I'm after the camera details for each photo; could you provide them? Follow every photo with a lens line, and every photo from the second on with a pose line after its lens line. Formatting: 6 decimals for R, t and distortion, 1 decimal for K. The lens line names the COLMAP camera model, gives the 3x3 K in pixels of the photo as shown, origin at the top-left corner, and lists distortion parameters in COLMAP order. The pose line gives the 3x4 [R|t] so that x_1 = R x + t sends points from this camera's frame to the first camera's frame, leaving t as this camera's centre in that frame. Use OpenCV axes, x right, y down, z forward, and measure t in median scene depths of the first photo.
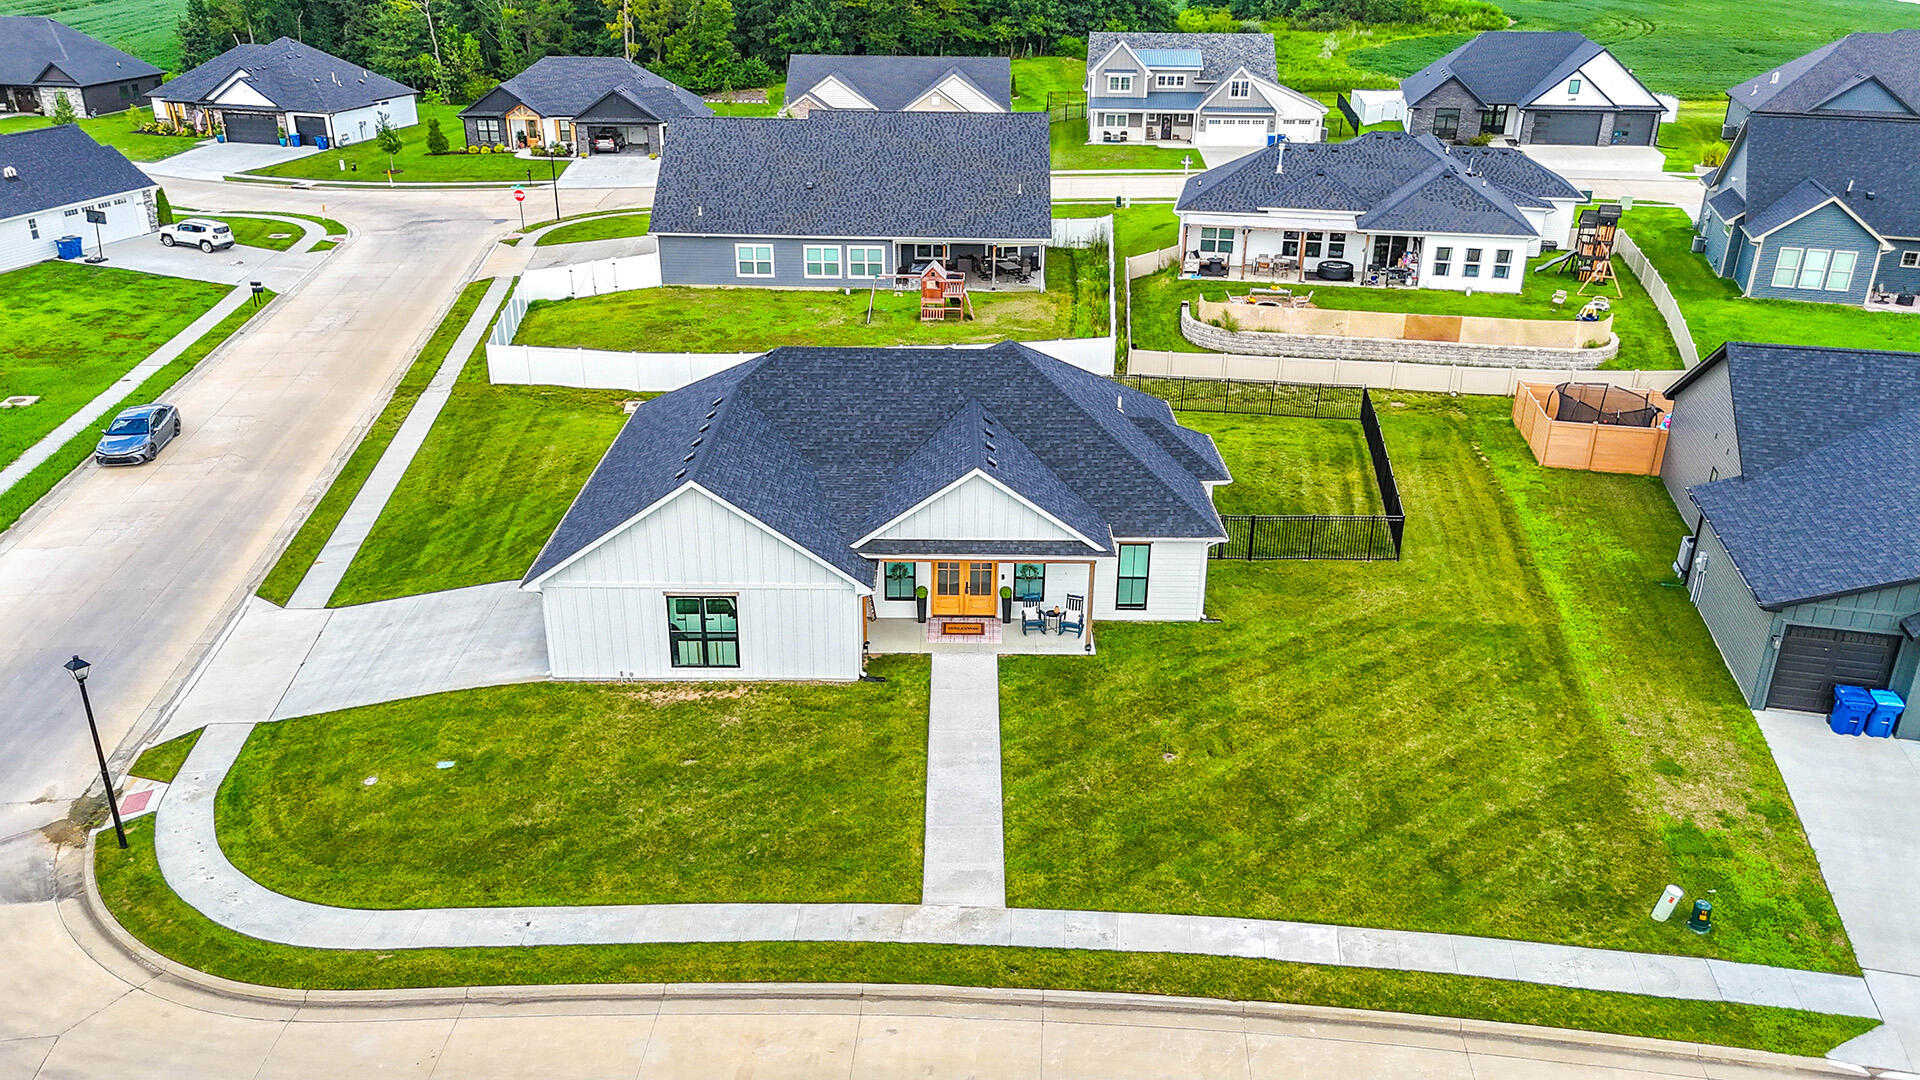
lens RADIAL K [[1454.3, 0, 960.0], [0, 1454.3, 540.0], [0, 0, 1]] dist [0.054100, 0.004024]
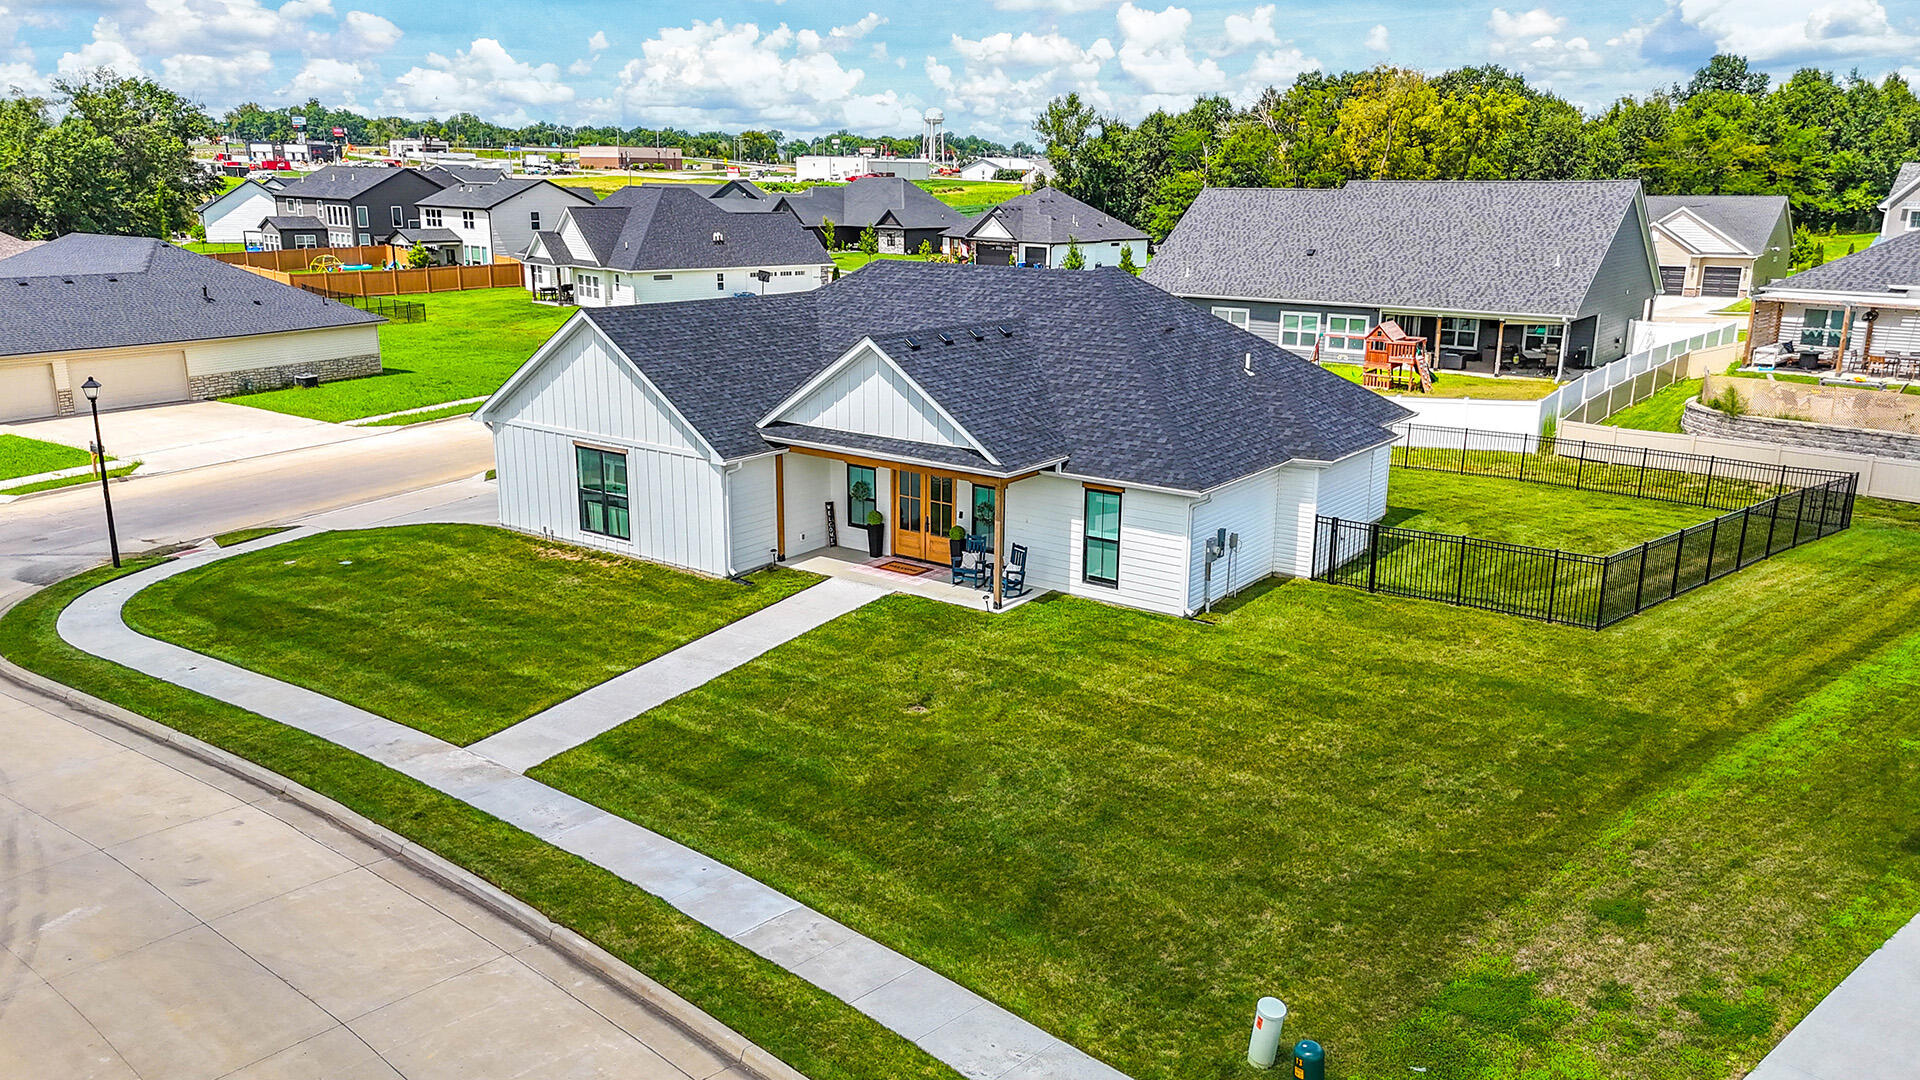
lens RADIAL K [[1454.3, 0, 960.0], [0, 1454.3, 540.0], [0, 0, 1]] dist [0.054100, 0.004024]
pose [[0.797090, 0.141291, -0.587098, 0.538737], [-0.240576, 0.966055, -0.094134, 0.123170], [0.553868, 0.216275, 0.804024, 0.394979]]
